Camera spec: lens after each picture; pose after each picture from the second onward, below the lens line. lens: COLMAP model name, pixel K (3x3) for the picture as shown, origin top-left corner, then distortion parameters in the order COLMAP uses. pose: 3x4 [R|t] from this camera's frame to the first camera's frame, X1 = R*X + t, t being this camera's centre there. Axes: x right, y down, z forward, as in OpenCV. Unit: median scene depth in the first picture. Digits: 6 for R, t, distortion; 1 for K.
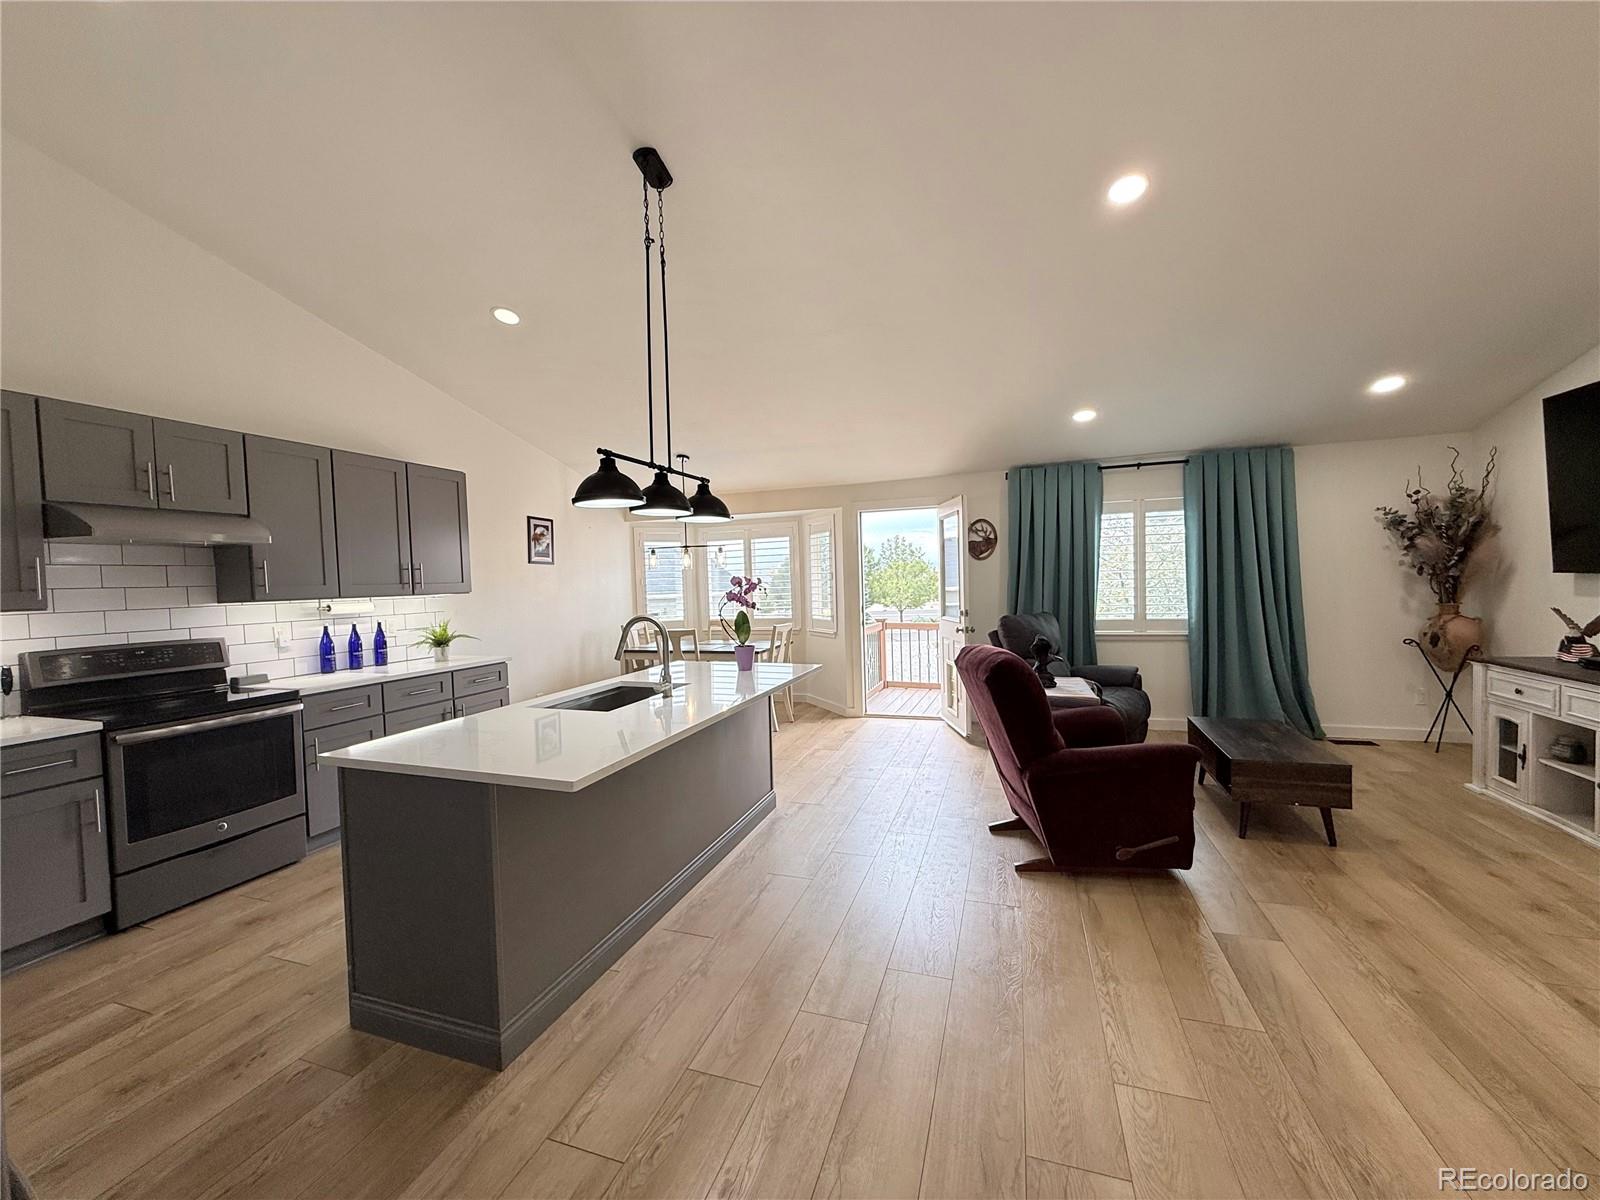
lens RADIAL K [[638.2, 0, 795.9], [0, 638.2, 603.5], [0, 0, 1]] dist [0.000012, 0.000711]
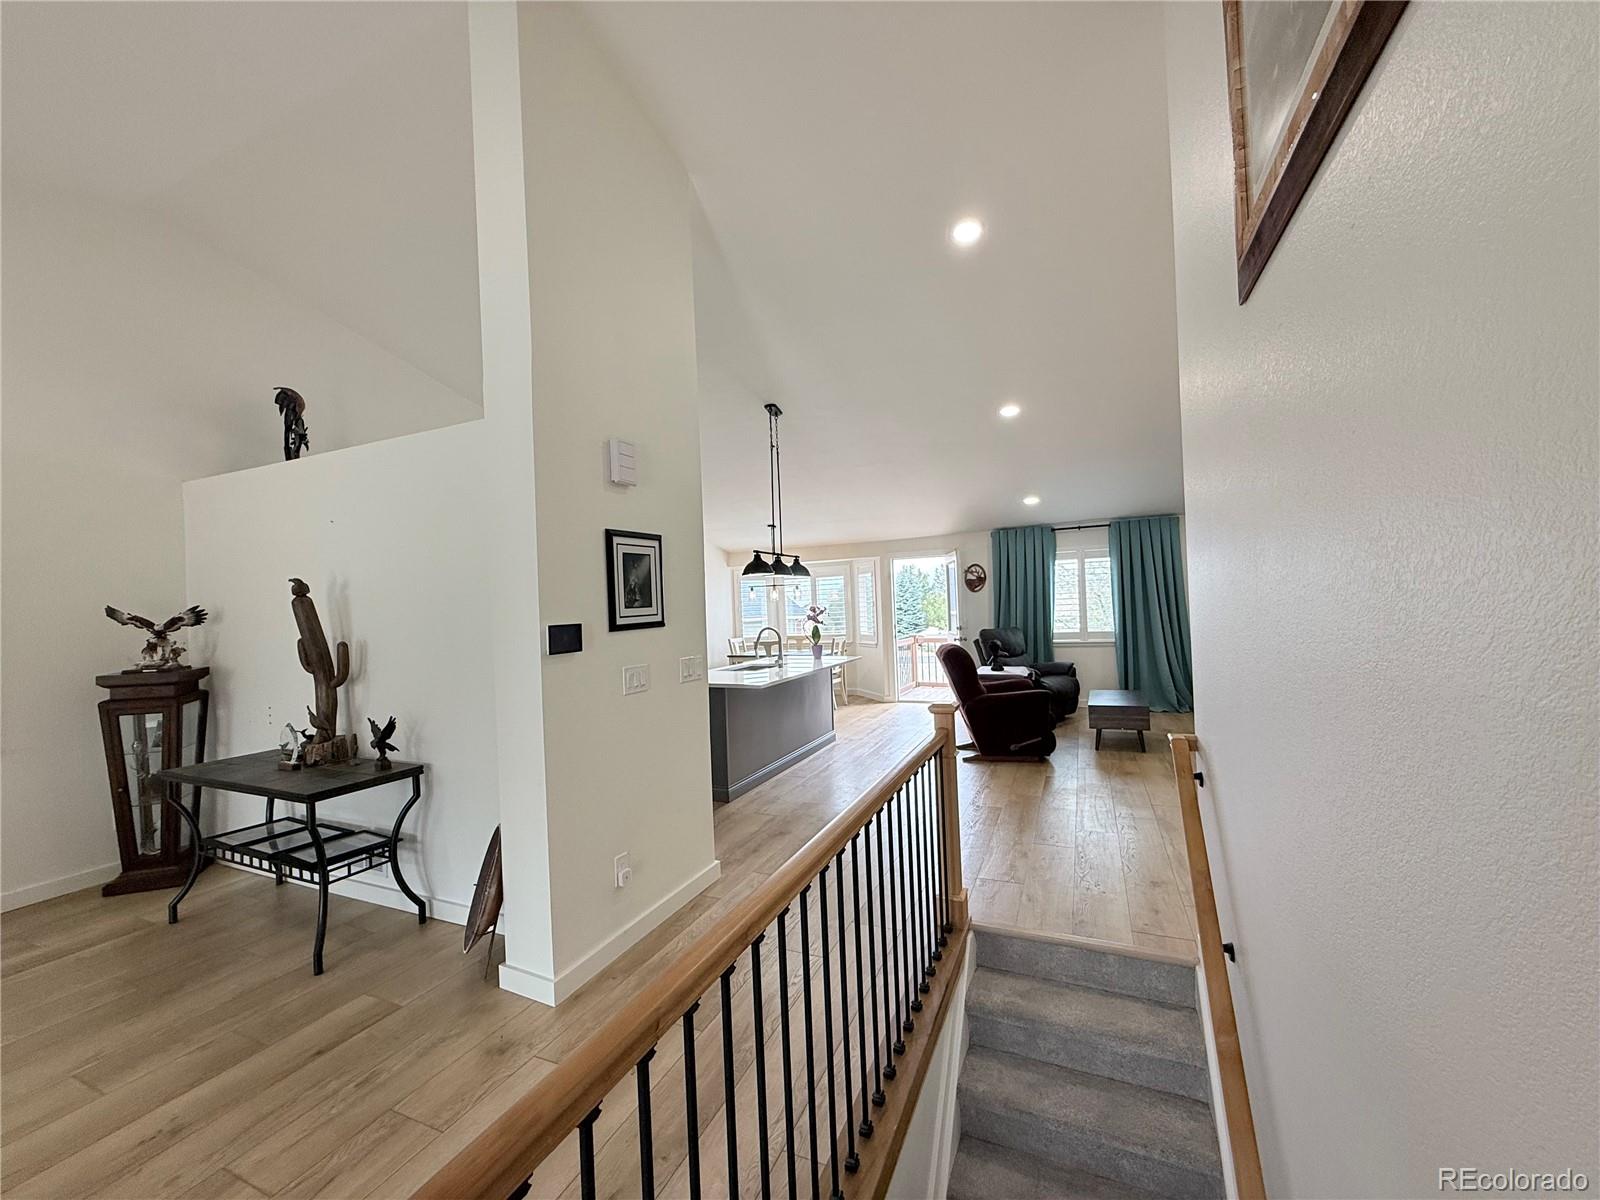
lens RADIAL K [[638.2, 0, 792.5], [0, 638.2, 601.8], [0, 0, 1]] dist [0.000012, 0.000711]
pose [[0.995402, -0.009958, -0.095267, 0.015867], [0.006045, 0.999130, -0.041266, 0.013407], [0.095595, 0.040501, 0.994596, -0.560541]]
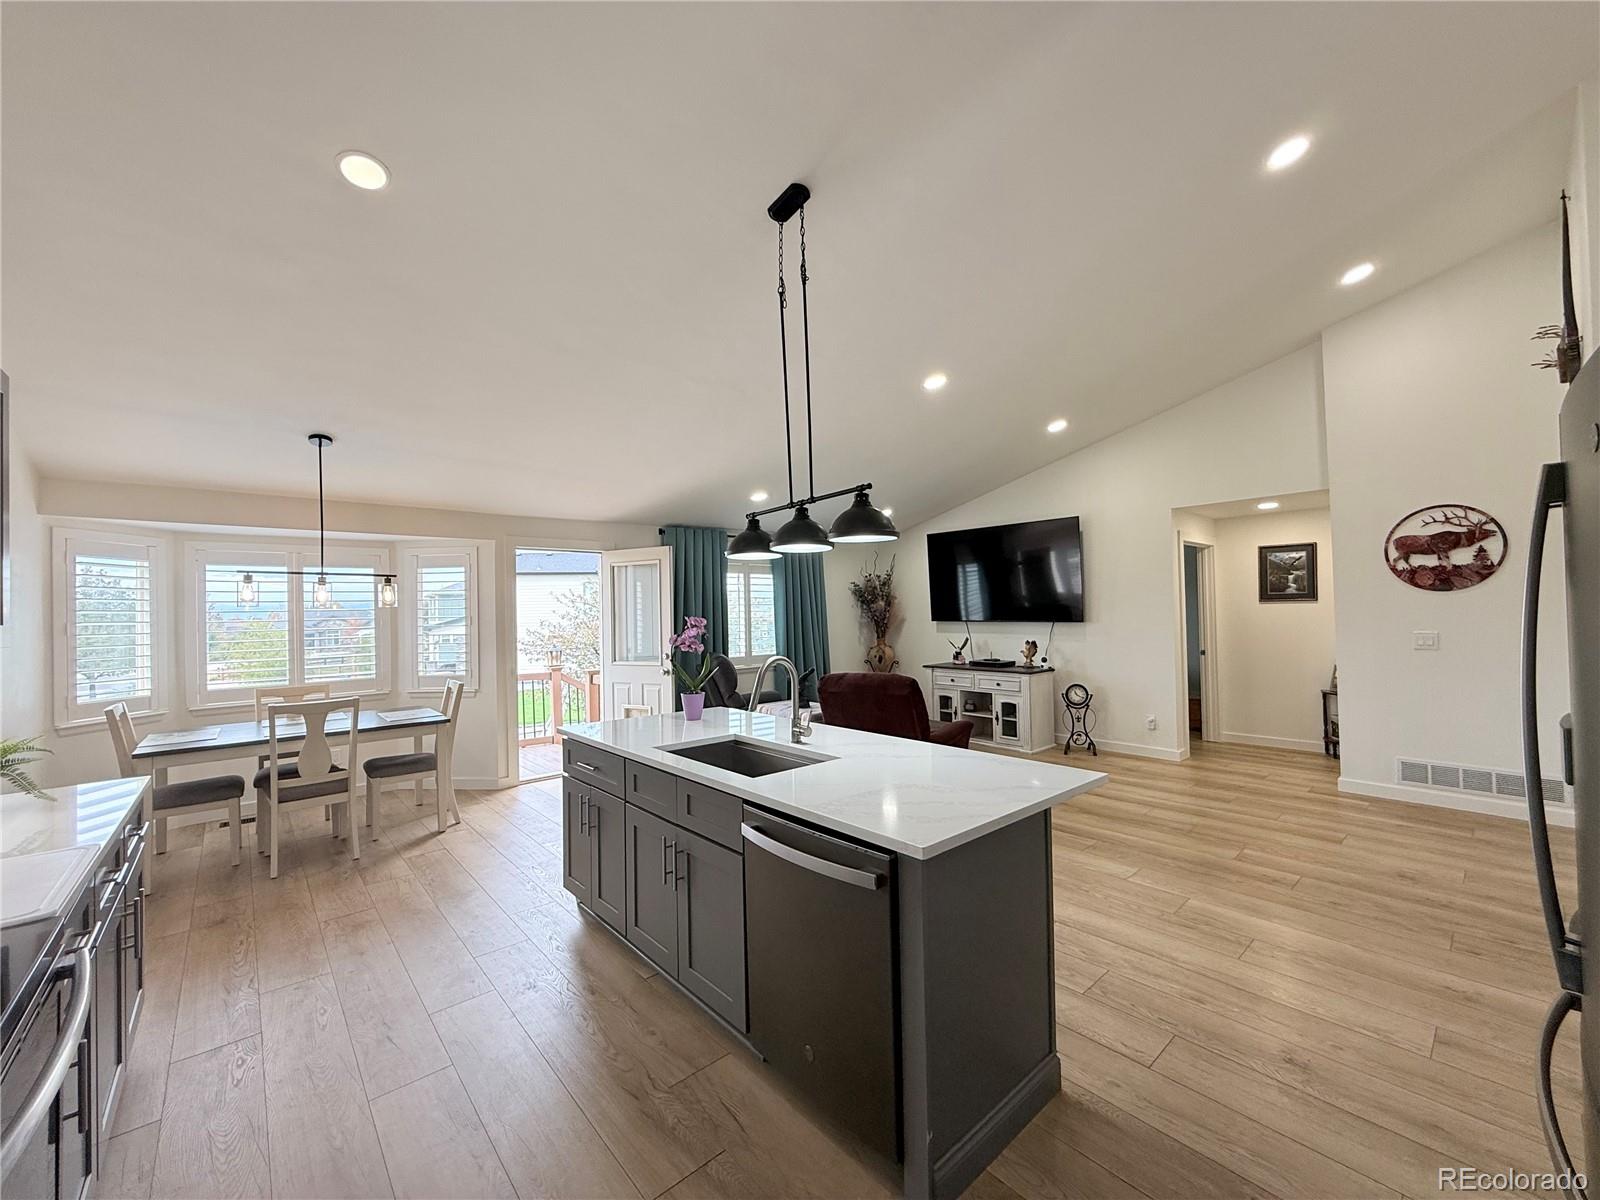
lens RADIAL K [[638.2, 0, 796.0], [0, 638.2, 604.2], [0, 0, 1]] dist [0.000012, 0.000711]
pose [[0.494008, 0.031812, 0.868875, -0.578313], [0.038034, 0.997583, -0.058149, -0.001211], [-0.868625, 0.061773, 0.491605, 0.296524]]
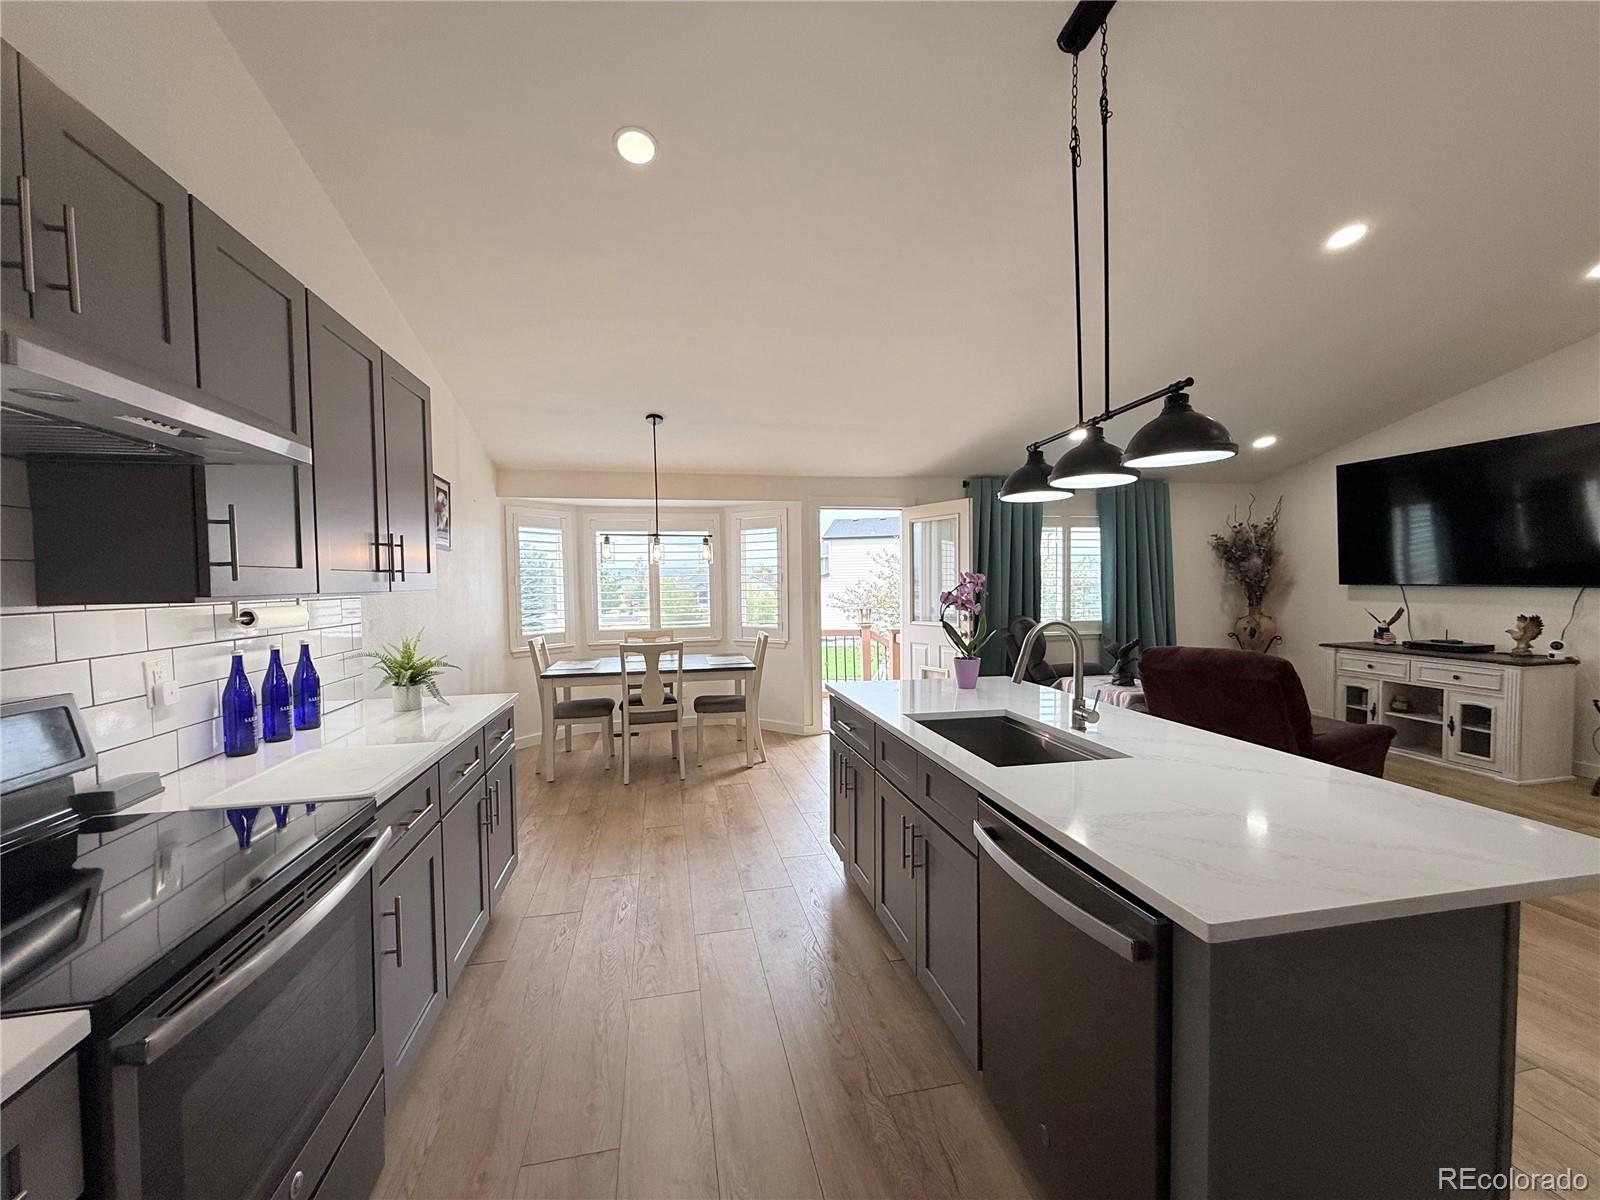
lens RADIAL K [[638.2, 0, 794.8], [0, 638.2, 603.5], [0, 0, 1]] dist [0.000012, 0.000711]
pose [[0.857029, 0.001047, 0.515268, -0.491338], [0.006084, 0.999908, -0.012151, 0.004076], [-0.515233, 0.013548, 0.856943, 0.298818]]
